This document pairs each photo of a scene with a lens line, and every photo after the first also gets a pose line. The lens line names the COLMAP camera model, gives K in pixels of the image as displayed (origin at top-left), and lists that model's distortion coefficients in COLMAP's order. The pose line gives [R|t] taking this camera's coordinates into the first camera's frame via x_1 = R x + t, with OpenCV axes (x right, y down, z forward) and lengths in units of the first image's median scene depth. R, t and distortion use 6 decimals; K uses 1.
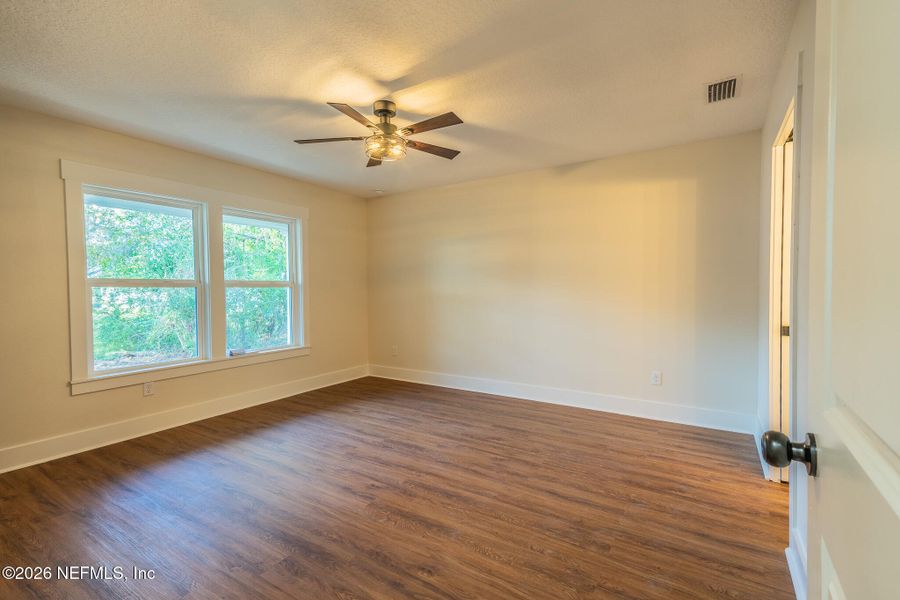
lens RADIAL K [[402.1, 0, 450.0], [0, 402.1, 300.0], [0, 0, 1]] dist [0.032757, -0.000735]
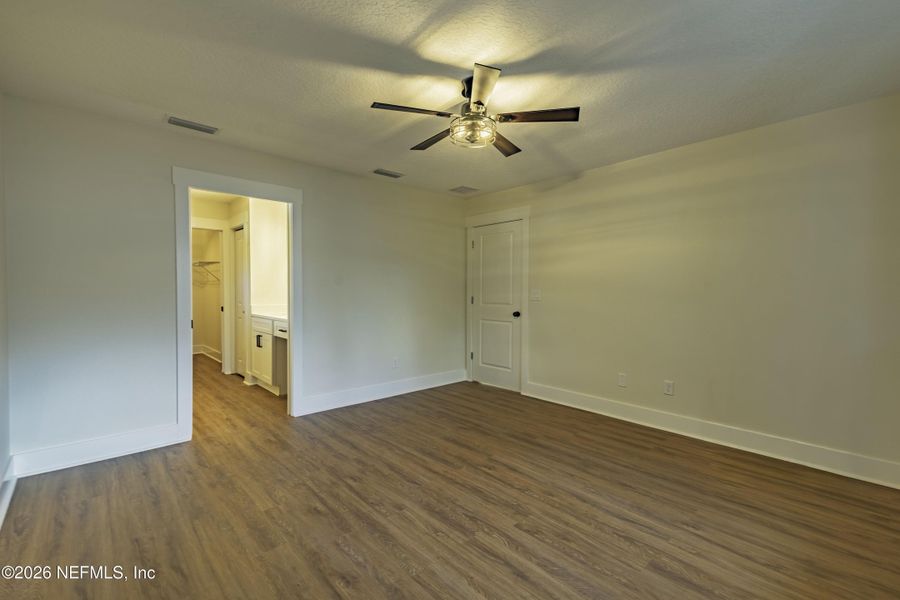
lens RADIAL K [[402.1, 0, 450.0], [0, 402.1, 300.0], [0, 0, 1]] dist [0.032757, -0.000735]
pose [[-0.963500, 0.000070, 0.267709, -0.349991], [0.013619, 0.998718, 0.048752, -0.055048], [-0.267362, 0.050618, -0.962266, 1.895305]]
